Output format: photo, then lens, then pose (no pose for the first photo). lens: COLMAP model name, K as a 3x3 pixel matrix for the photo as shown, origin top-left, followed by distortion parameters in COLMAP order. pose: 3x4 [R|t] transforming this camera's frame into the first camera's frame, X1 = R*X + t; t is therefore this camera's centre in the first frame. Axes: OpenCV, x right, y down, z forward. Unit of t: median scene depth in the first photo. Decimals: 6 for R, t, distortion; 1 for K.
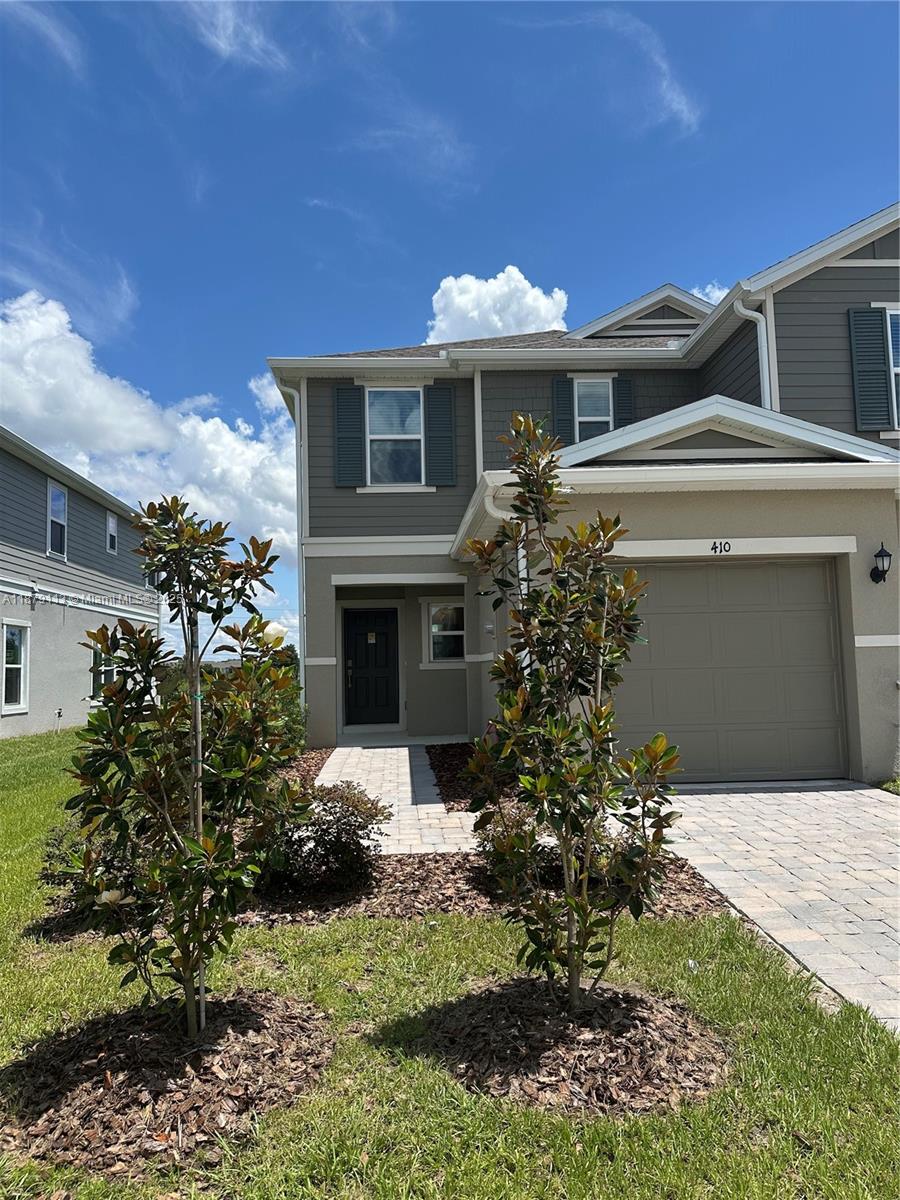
lens RADIAL K [[838.7, 0, 450.0], [0, 838.7, 600.0], [0, 0, 1]] dist [0.001451, -0.007418]
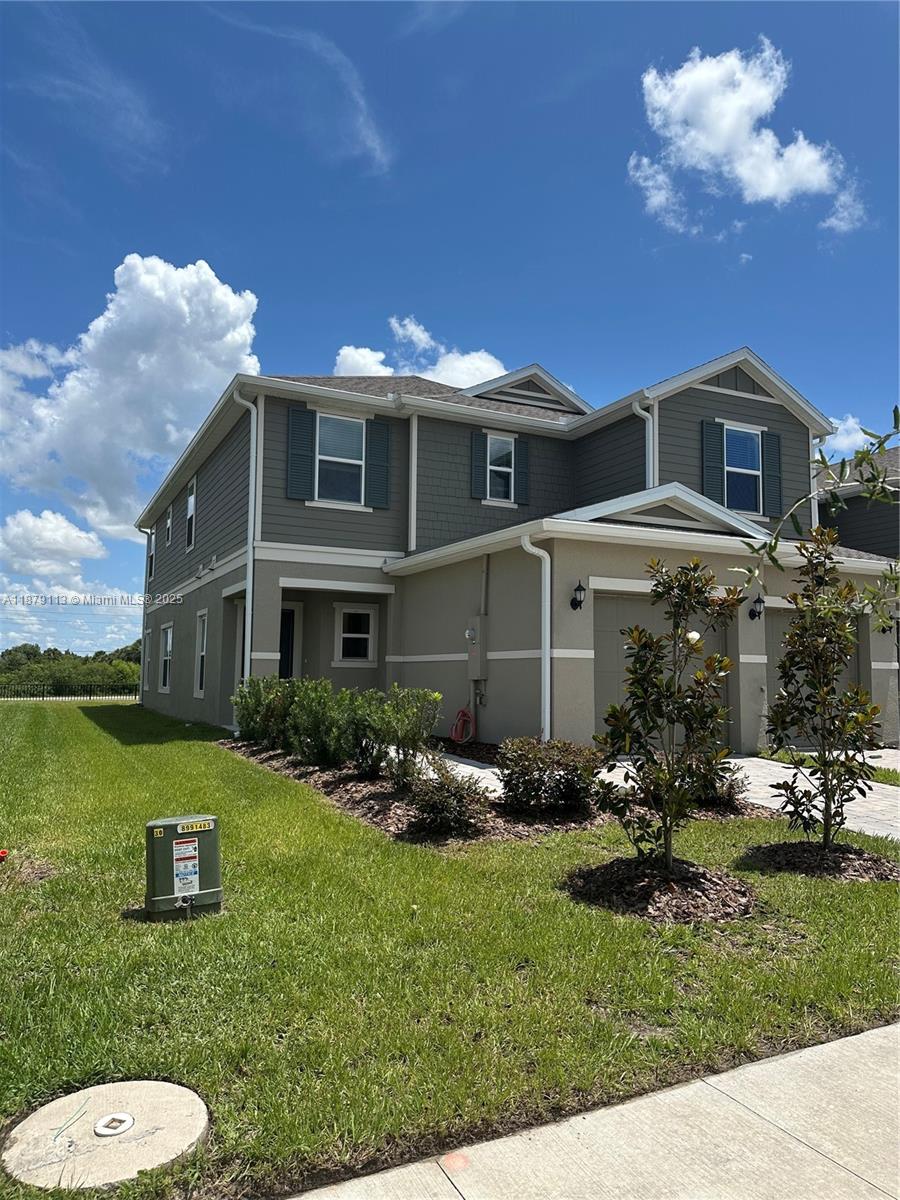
lens RADIAL K [[824.0, 0, 453.0], [0, 824.0, 570.9], [0, 0, 1]] dist [0.118090, -0.180260]
pose [[0.917550, 0.088099, 0.387737, -0.348010], [-0.071244, 0.995791, -0.057665, 0.008043], [-0.391185, 0.025286, 0.919965, -0.083813]]
